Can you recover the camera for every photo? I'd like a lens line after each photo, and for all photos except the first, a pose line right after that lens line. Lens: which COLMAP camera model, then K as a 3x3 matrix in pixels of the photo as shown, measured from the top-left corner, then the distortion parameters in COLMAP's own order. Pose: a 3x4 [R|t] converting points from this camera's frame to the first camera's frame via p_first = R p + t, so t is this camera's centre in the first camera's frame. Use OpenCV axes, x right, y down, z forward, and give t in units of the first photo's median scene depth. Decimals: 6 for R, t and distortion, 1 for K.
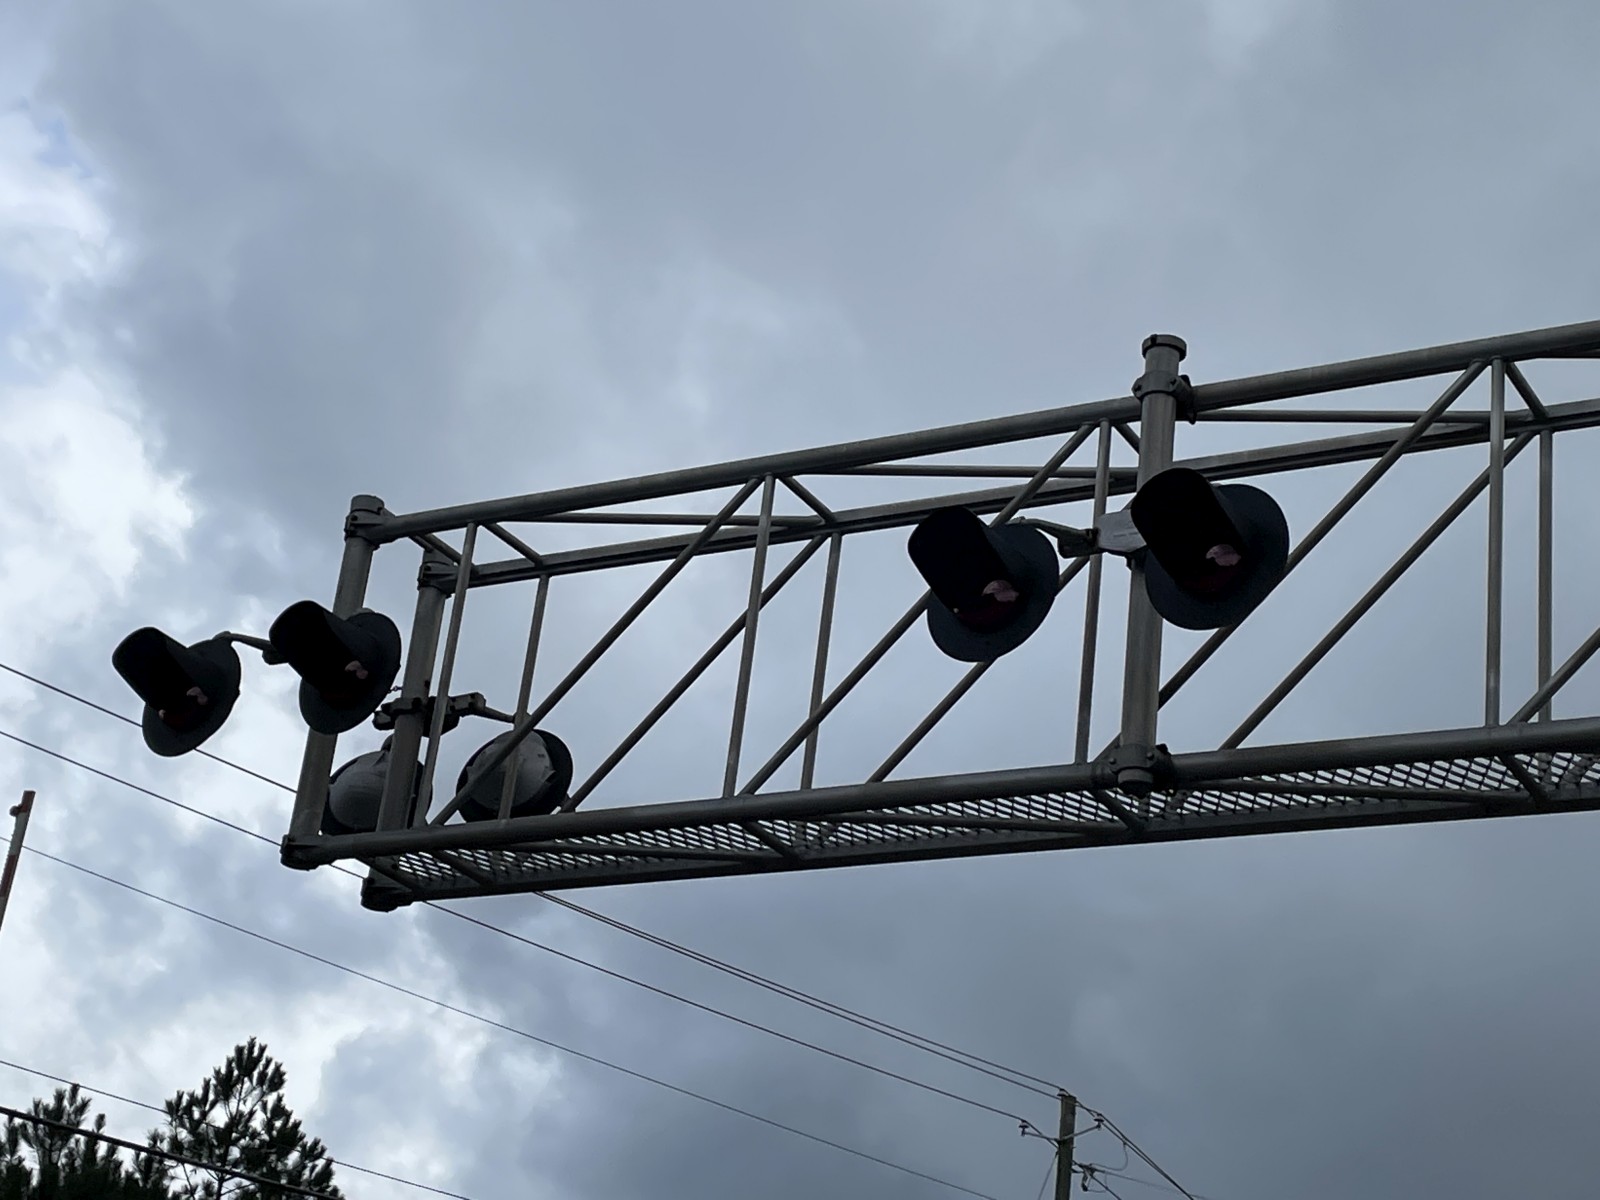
lens RADIAL K [[3025.3, 0, 785.9], [0, 3025.3, 594.5], [0, 0, 1]] dist [0.167926, 0.000000]
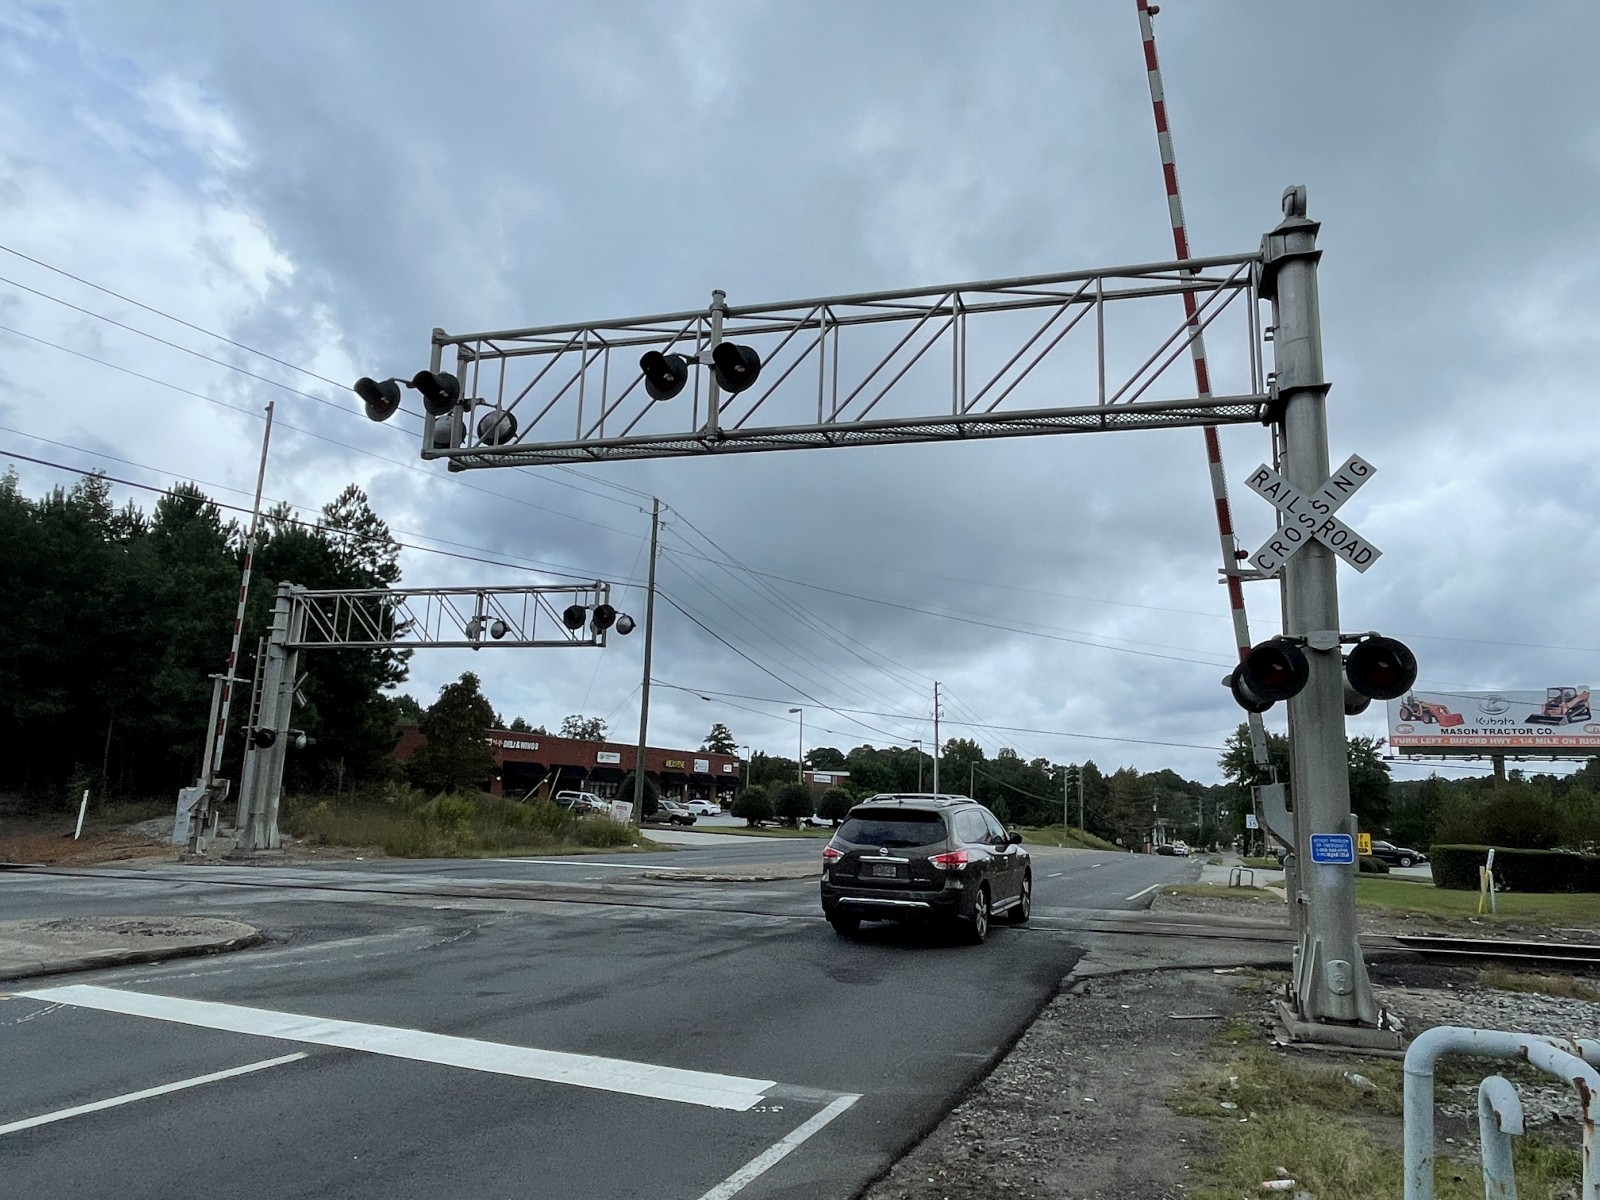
lens RADIAL K [[1076.2, 0, 805.7], [0, 1076.2, 595.4], [0, 0, 1]] dist [0.000409, -0.005820]
pose [[0.971970, -0.041444, 0.231422, -0.047708], [-0.019454, 0.966787, 0.254844, -0.056497], [-0.234298, -0.252203, 0.938881, -0.109151]]
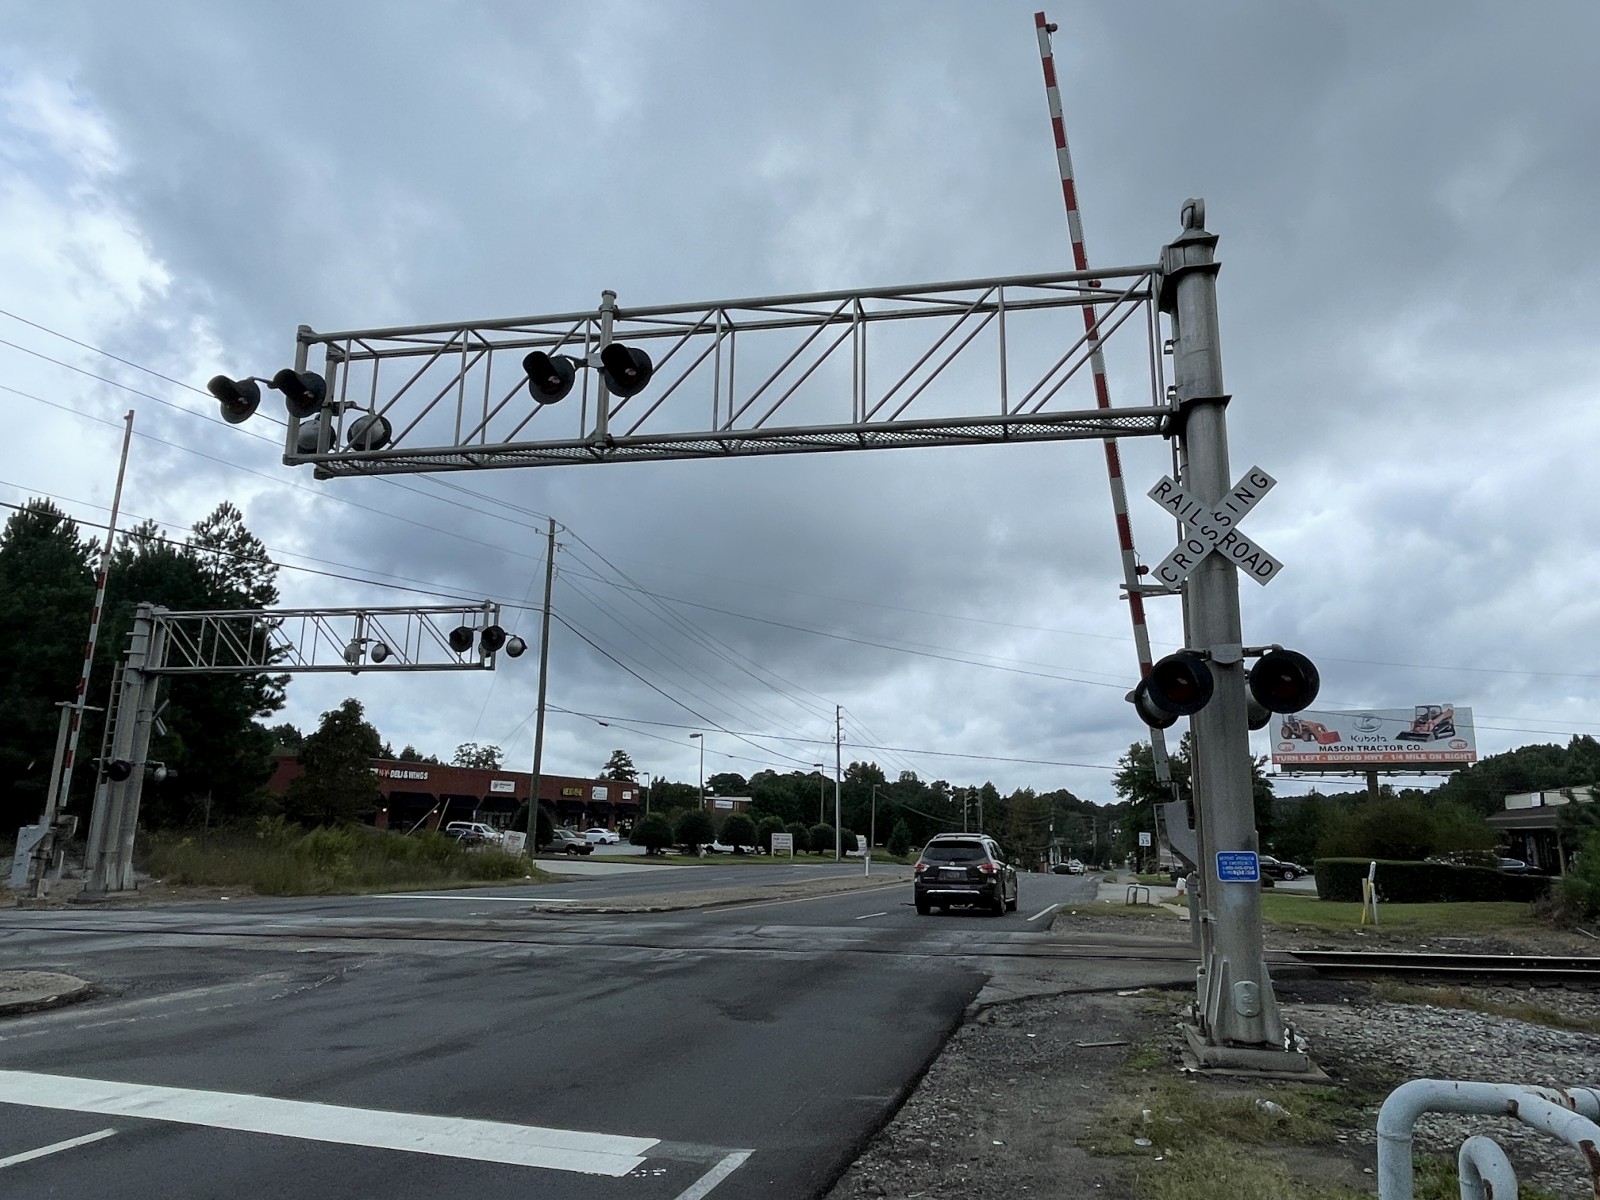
lens RADIAL K [[1076.2, 0, 811.5], [0, 1076.2, 601.0], [0, 0, 1]] dist [0.000409, -0.005820]
pose [[0.945150, -0.036370, 0.324605, -0.033288], [-0.043252, 0.971095, 0.234740, -0.039704], [-0.323760, -0.235904, 0.916258, -0.075922]]
